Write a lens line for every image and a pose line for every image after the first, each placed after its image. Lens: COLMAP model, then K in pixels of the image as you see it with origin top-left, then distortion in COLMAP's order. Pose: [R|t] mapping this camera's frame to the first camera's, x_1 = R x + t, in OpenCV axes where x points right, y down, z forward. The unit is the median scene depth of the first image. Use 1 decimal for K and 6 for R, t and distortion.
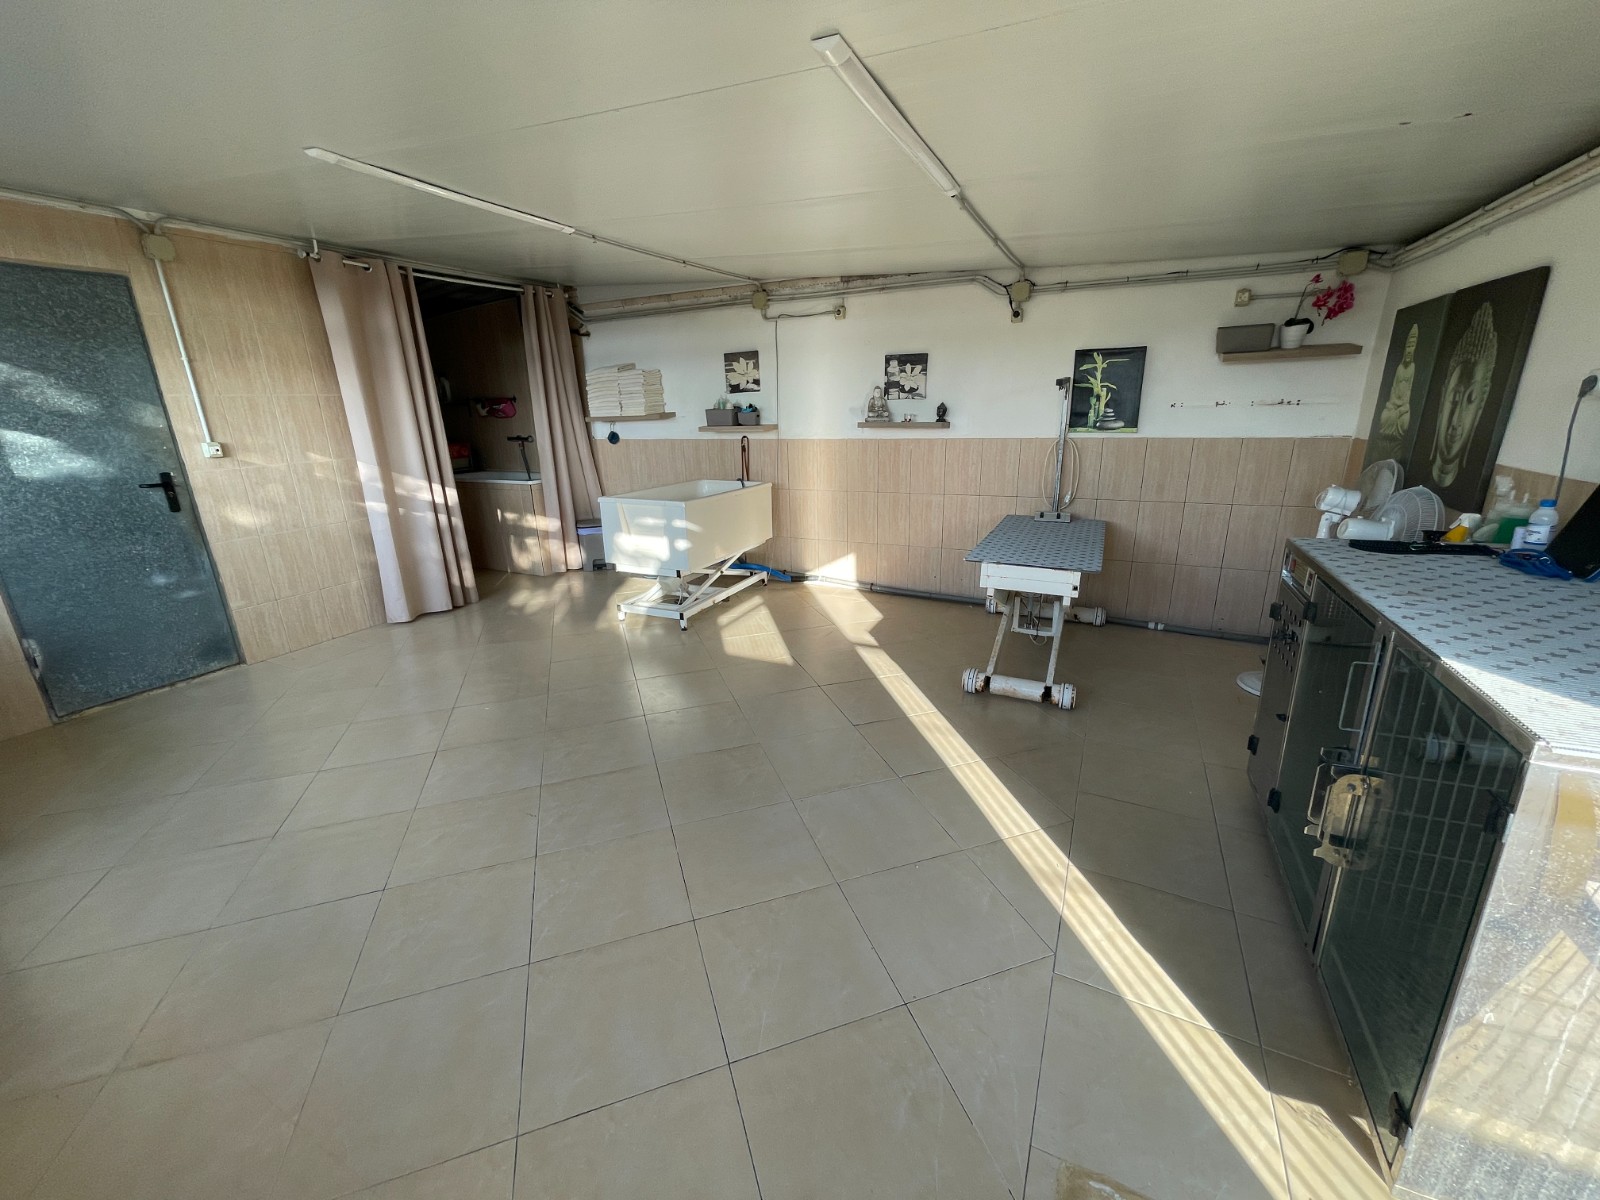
lens RADIAL K [[646.3, 0, 800.1], [0, 646.3, 596.0], [0, 0, 1]] dist [0.000315, 0.000334]
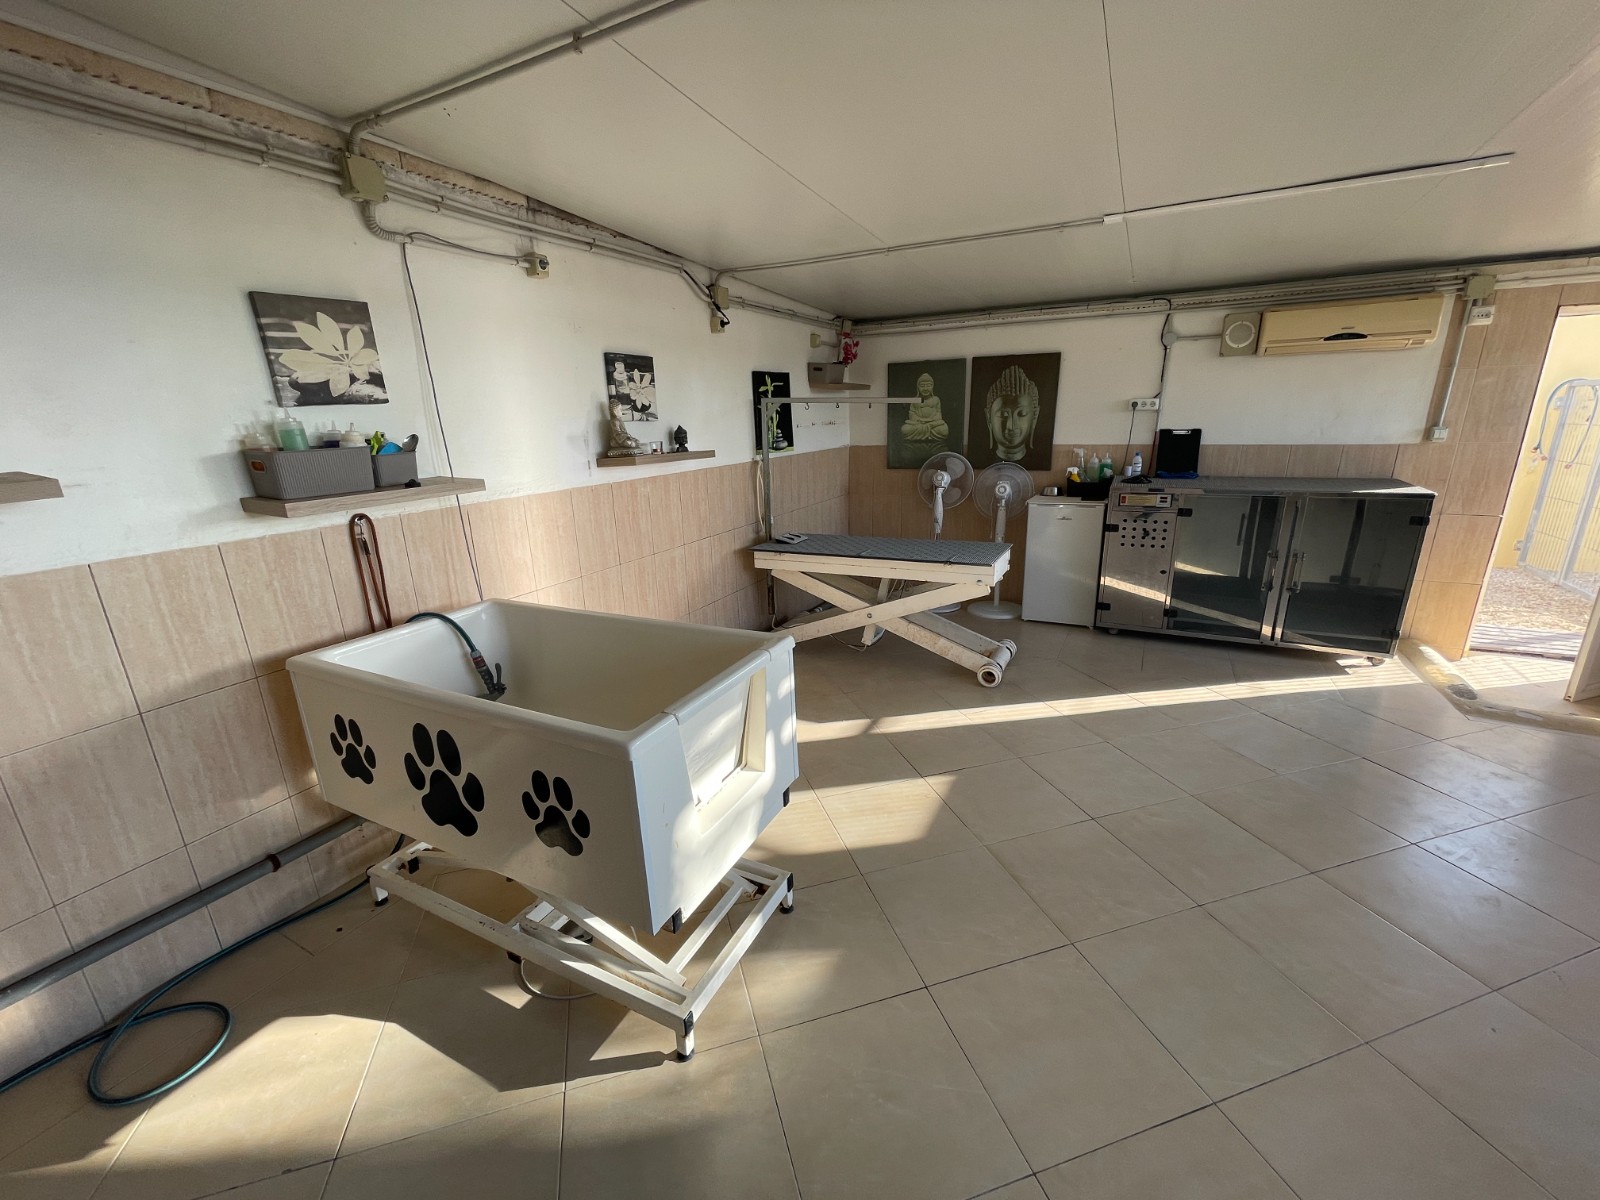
lens RADIAL K [[646.3, 0, 800.1], [0, 646.3, 596.0], [0, 0, 1]] dist [0.000315, 0.000334]
pose [[0.045220, -0.251946, 0.966684, -0.533778], [0.315774, 0.921663, 0.225441, -0.235248], [-0.947756, 0.295059, 0.121236, 0.813440]]
